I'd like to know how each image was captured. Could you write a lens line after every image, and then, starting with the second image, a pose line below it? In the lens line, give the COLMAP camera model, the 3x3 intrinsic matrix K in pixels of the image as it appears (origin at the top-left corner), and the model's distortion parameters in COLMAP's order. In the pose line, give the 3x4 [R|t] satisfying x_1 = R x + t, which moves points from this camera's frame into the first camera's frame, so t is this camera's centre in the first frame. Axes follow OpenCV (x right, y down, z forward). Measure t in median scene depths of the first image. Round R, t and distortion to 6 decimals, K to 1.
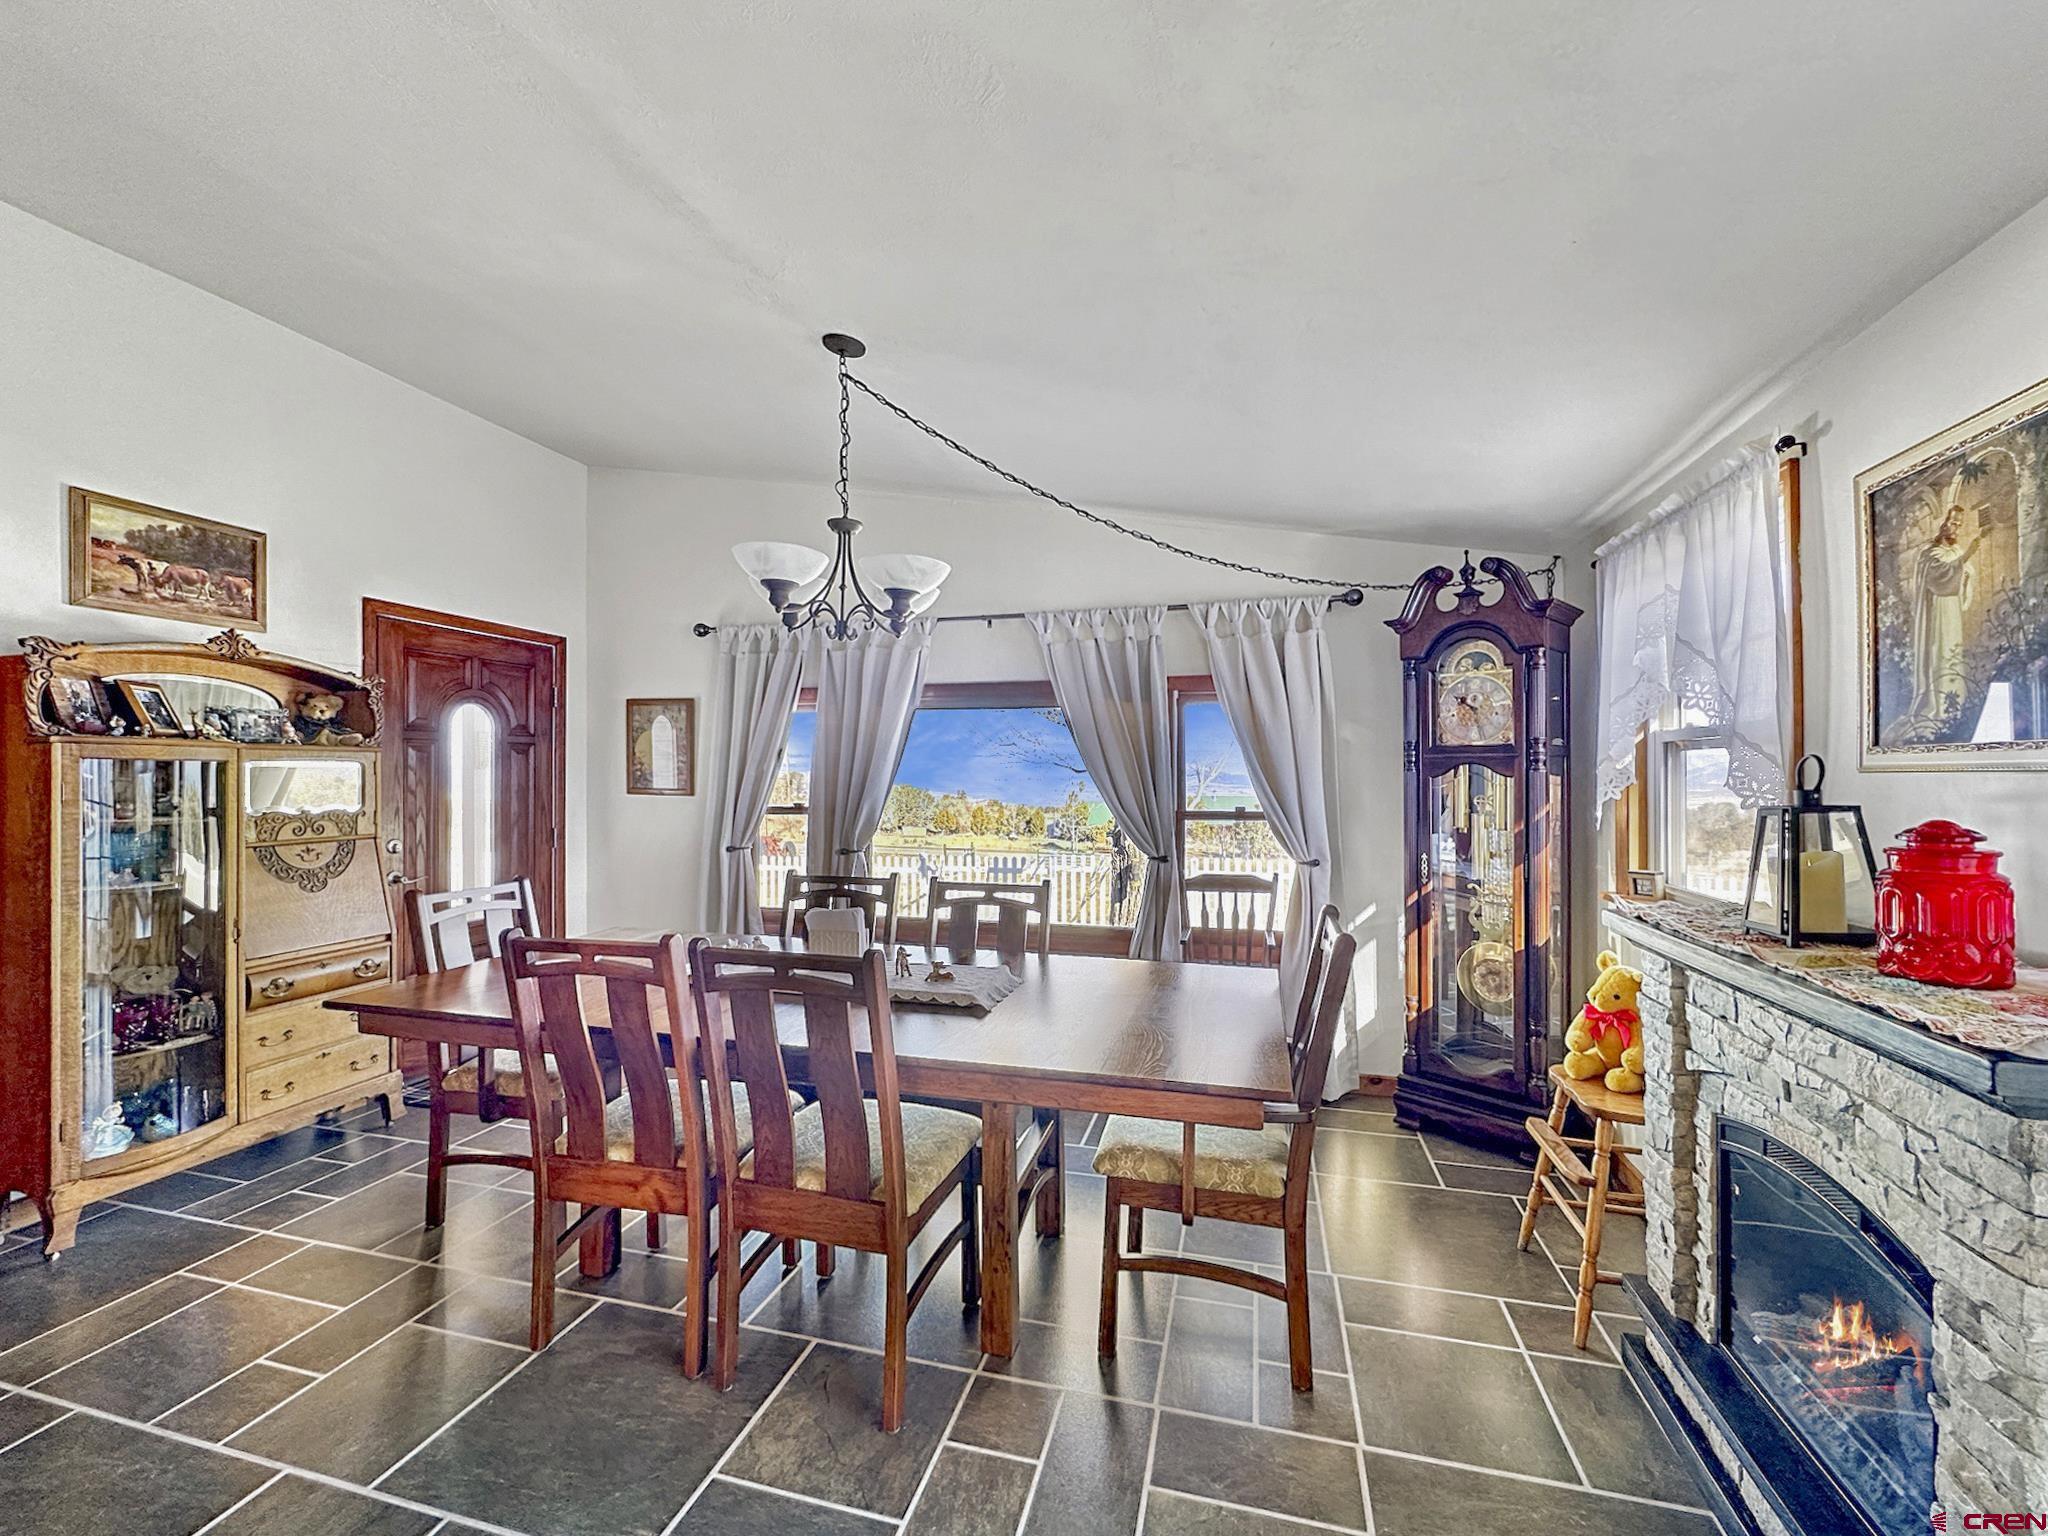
lens RADIAL K [[830.5, 0, 1029.2], [0, 830.5, 768.3], [0, 0, 1]] dist [-0.000026, 0.000044]
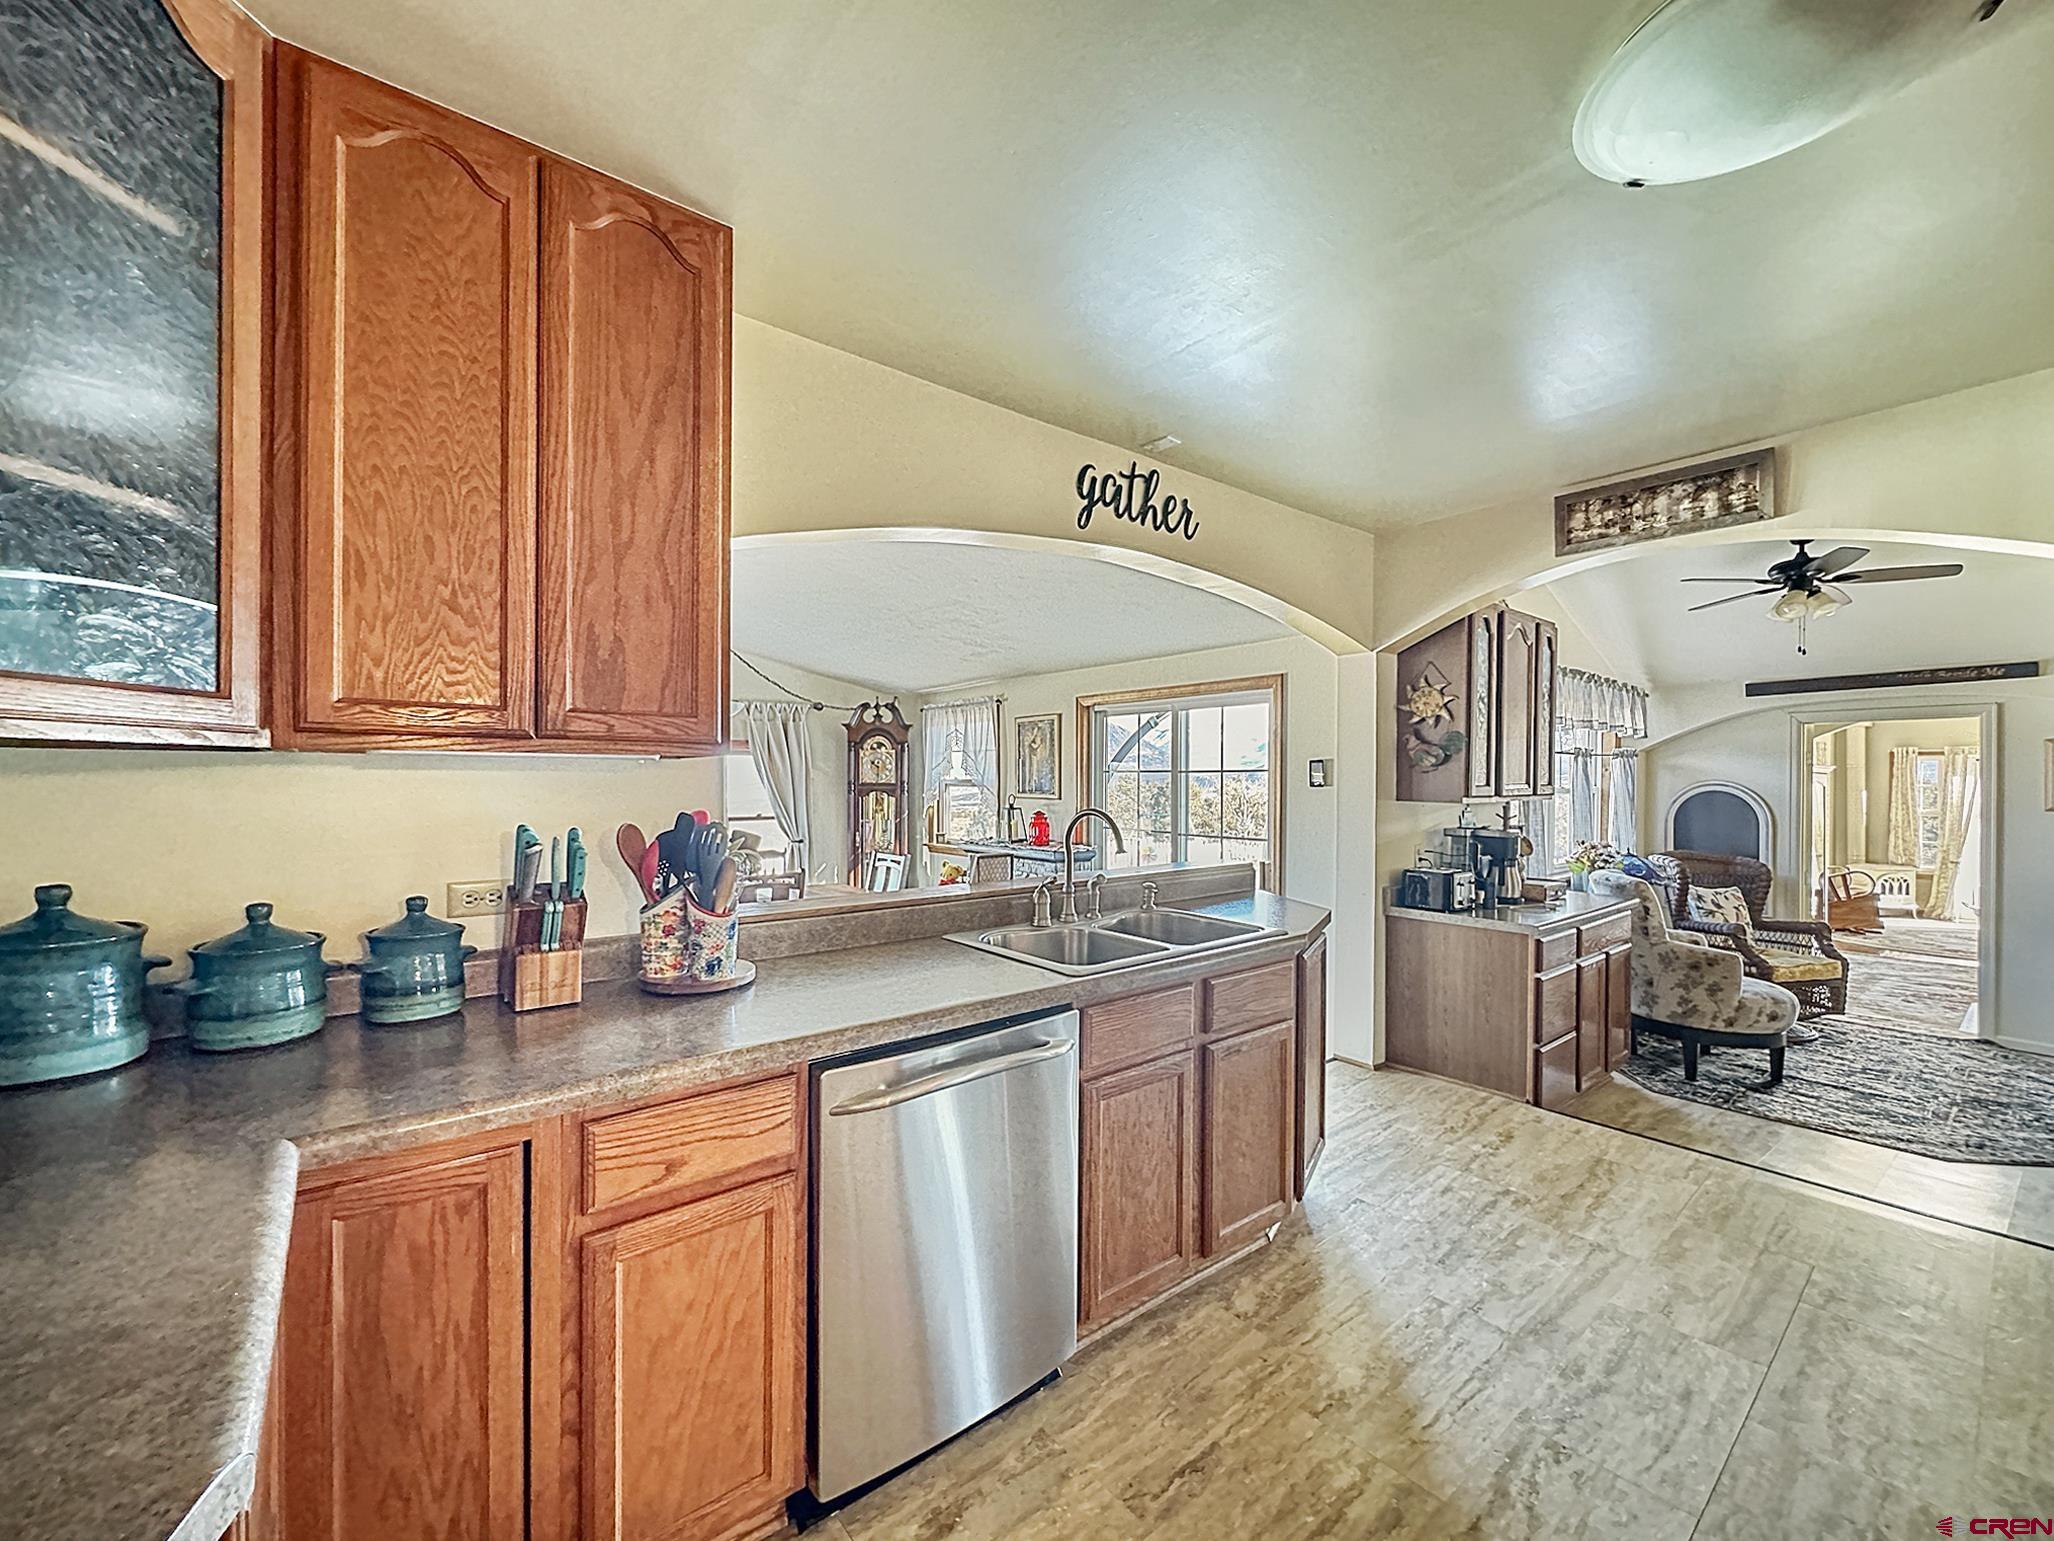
lens RADIAL K [[833.0, 0, 1031.3], [0, 833.0, 780.4], [0, 0, 1]] dist [-0.000026, 0.000044]
pose [[0.584611, 0.004994, 0.811299, -1.072382], [-0.011144, 0.999936, 0.001875, -0.045146], [-0.811237, -0.010138, 0.584629, -0.667473]]
